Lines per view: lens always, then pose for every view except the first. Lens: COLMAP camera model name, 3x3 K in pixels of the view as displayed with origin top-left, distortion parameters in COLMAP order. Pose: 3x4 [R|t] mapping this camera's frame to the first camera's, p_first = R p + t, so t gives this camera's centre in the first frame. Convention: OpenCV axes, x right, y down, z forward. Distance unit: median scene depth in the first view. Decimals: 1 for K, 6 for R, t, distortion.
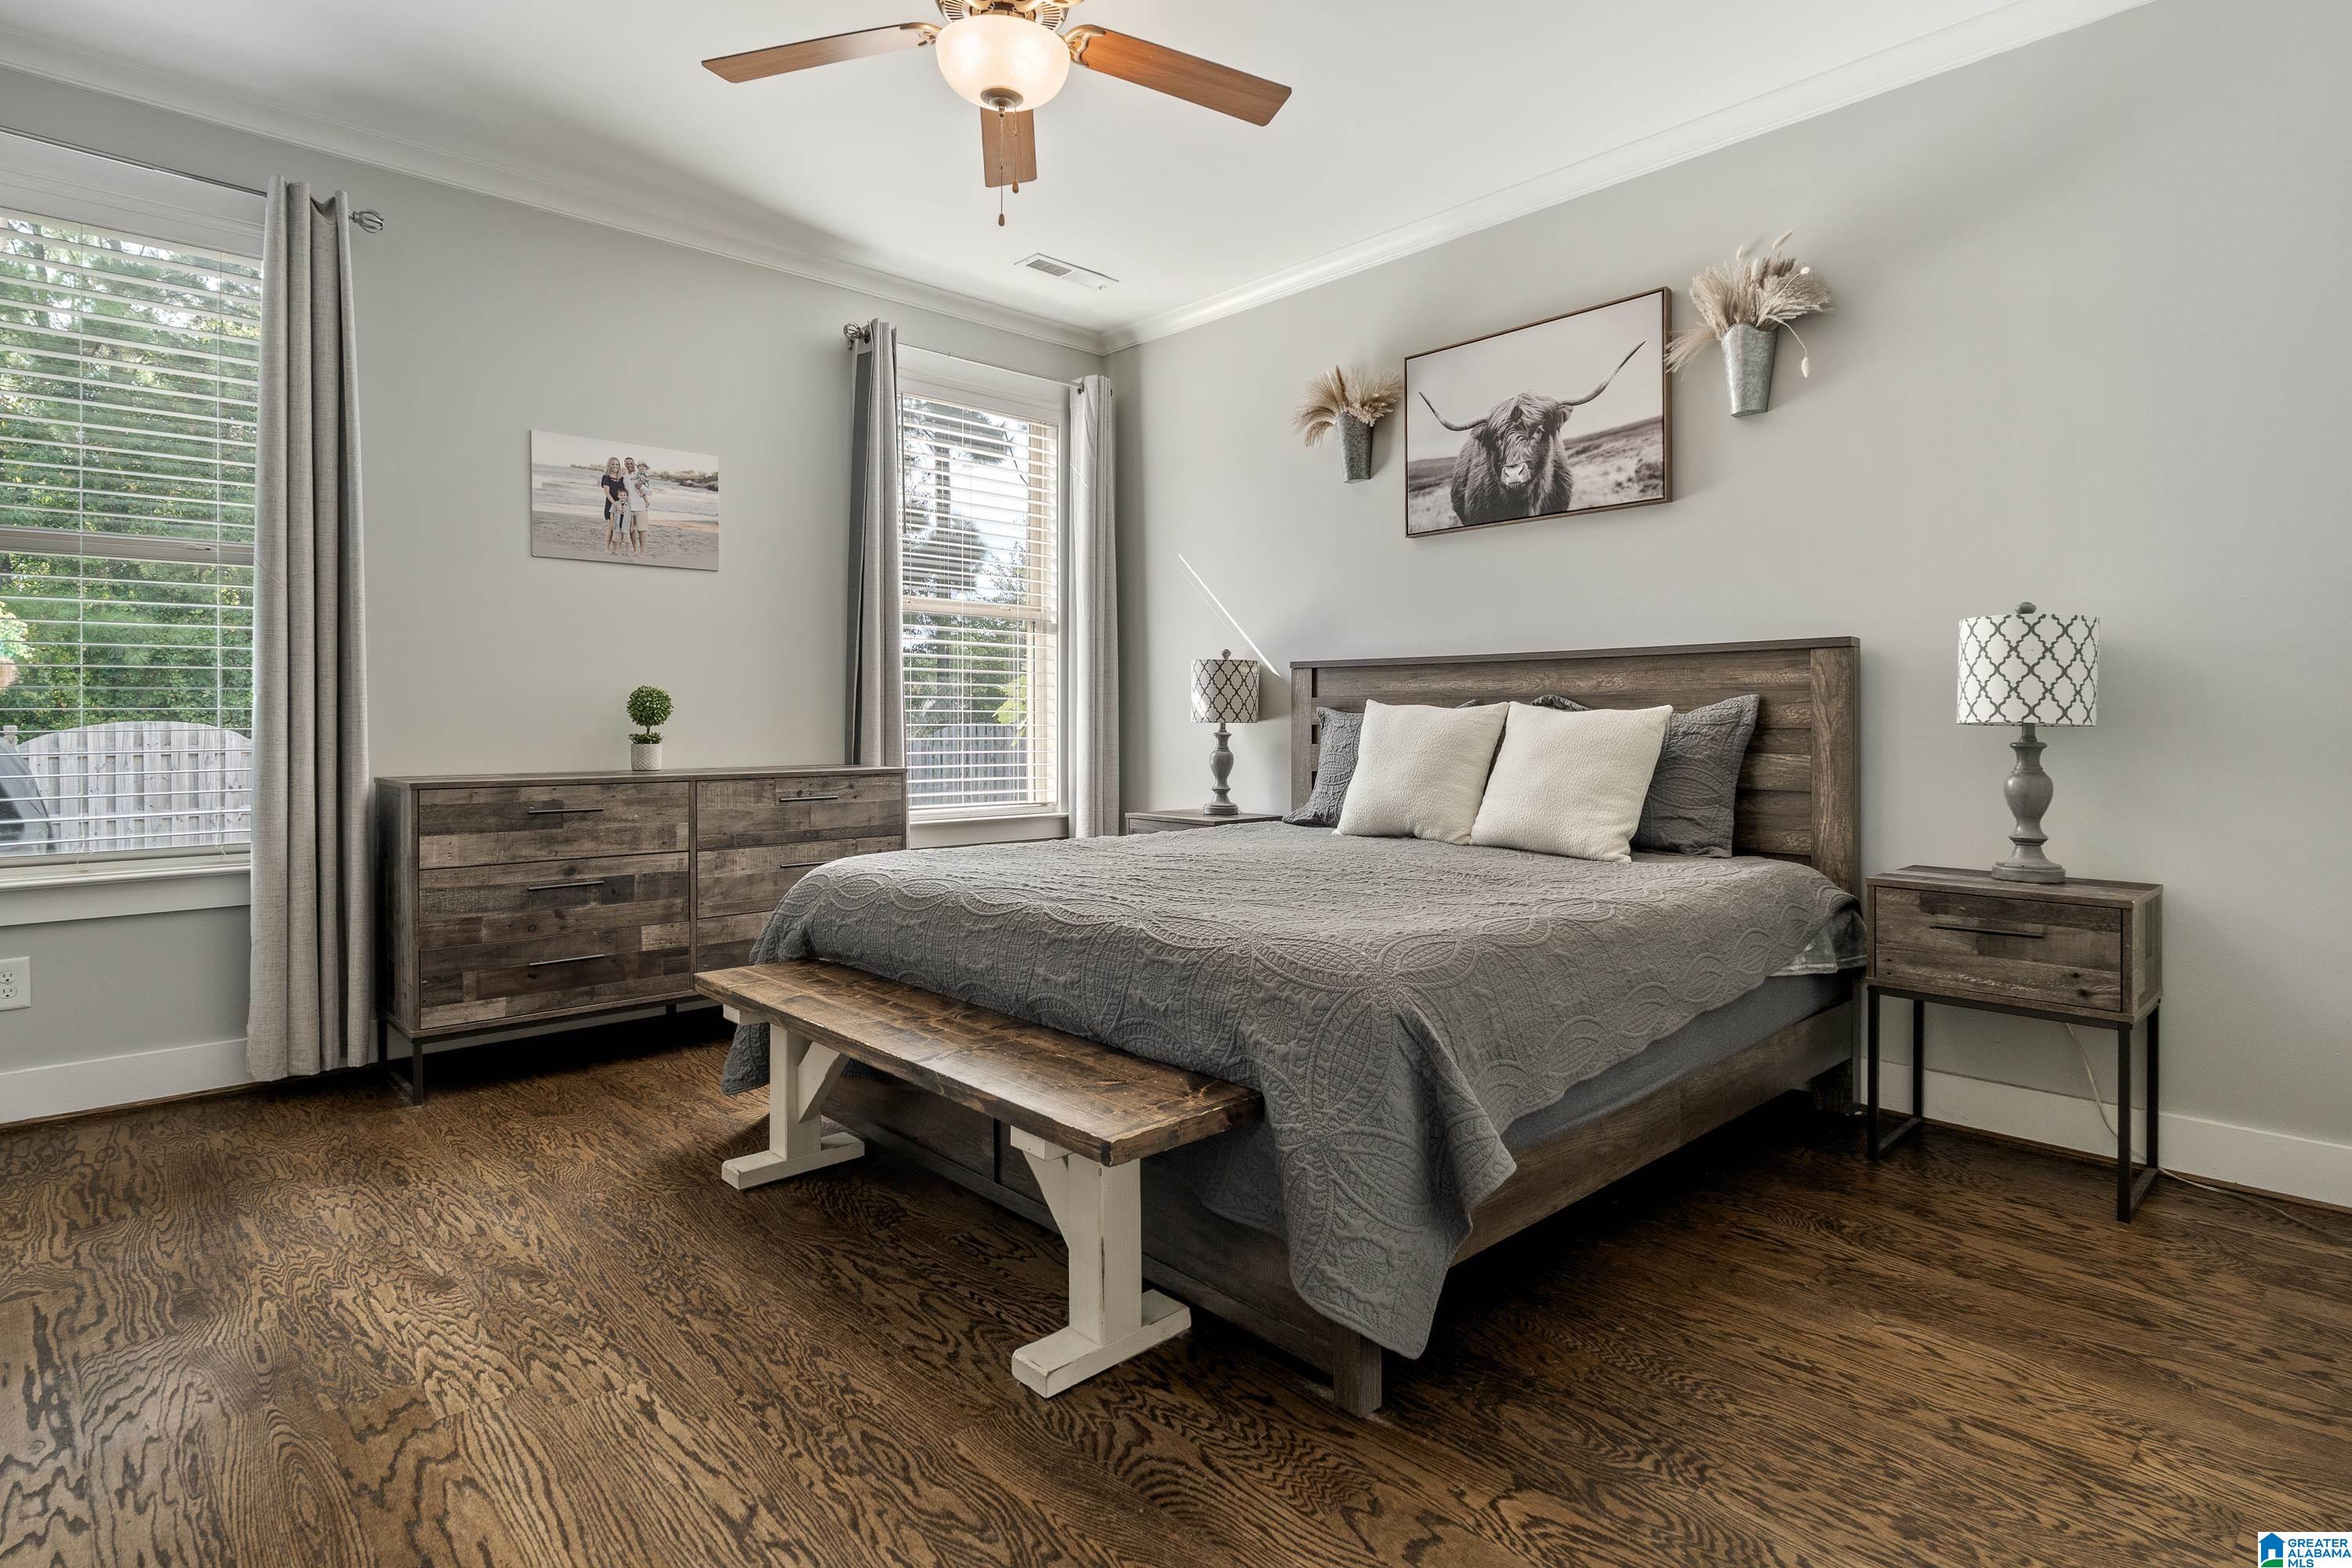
lens RADIAL K [[1216.4, 0, 1204.5], [0, 1216.4, 714.8], [0, 0, 1]] dist [-0.002451, -0.000182]
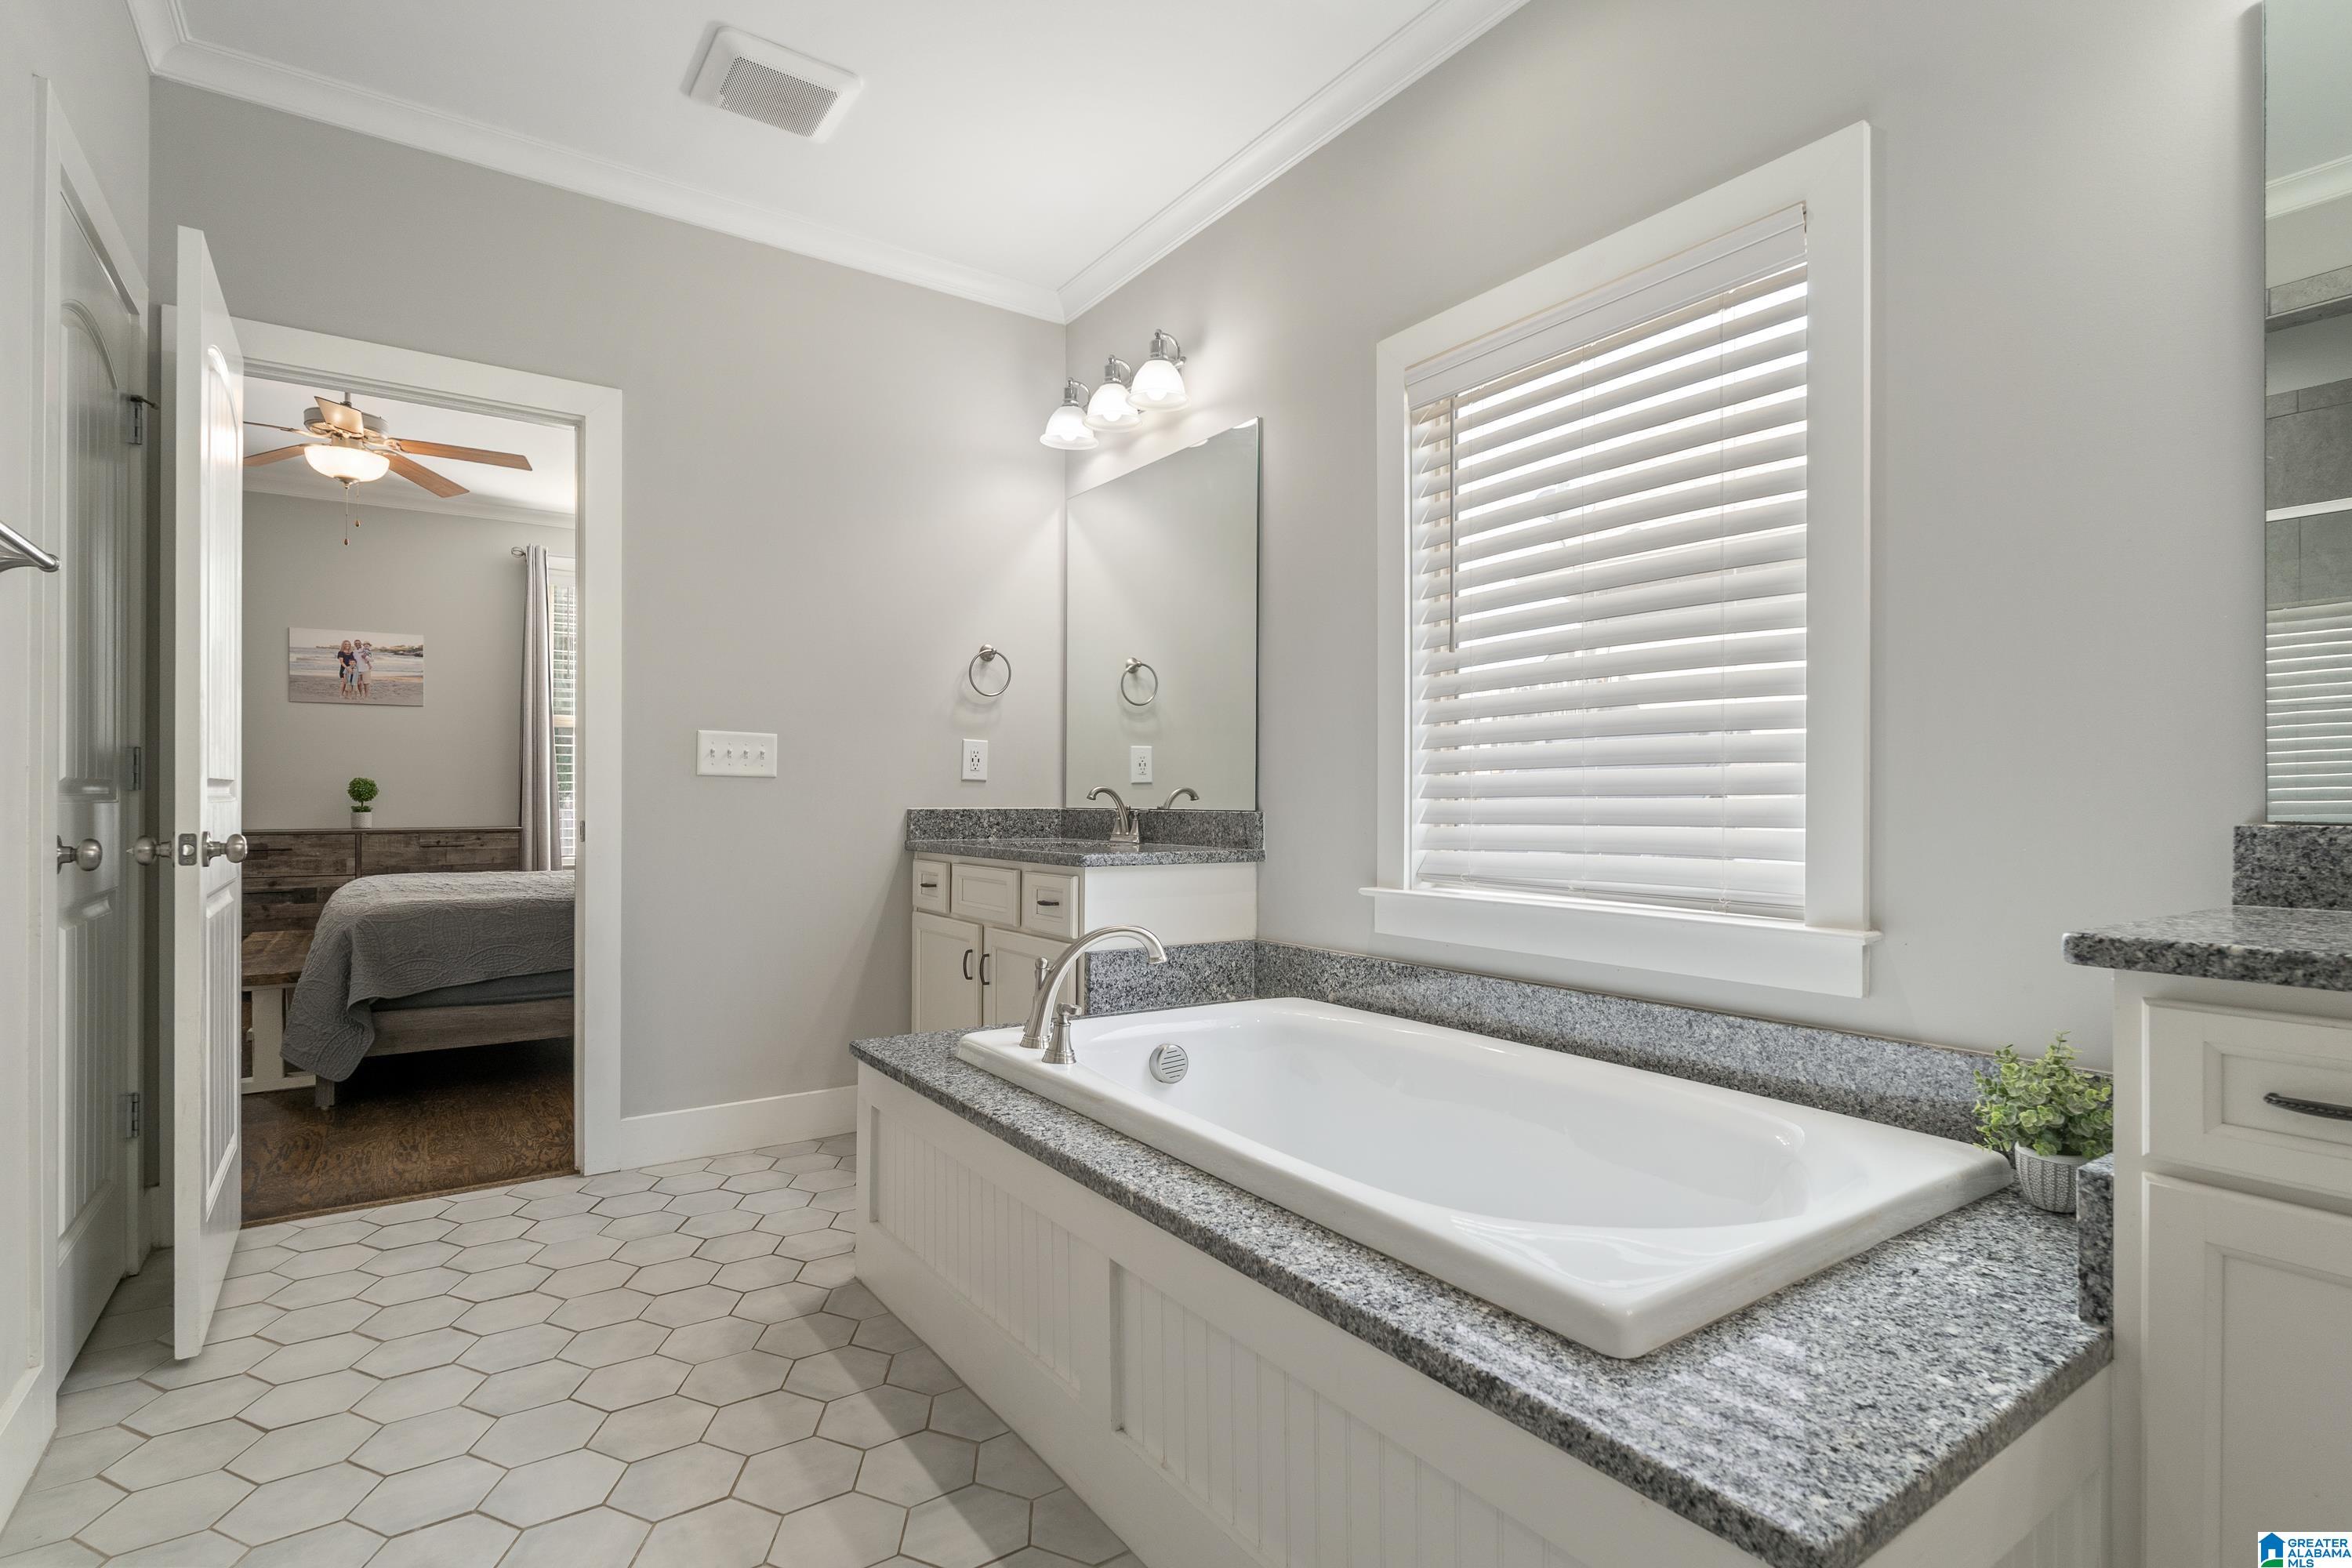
lens RADIAL K [[1137.3, 0, 1174.4], [0, 1137.3, 793.6], [0, 0, 1]] dist [0.000976, 0.000214]
pose [[0.987256, -0.000901, -0.159135, 0.893413], [0.001489, 0.999992, 0.003576, -0.005479], [0.159131, -0.003767, 0.987250, -0.365190]]
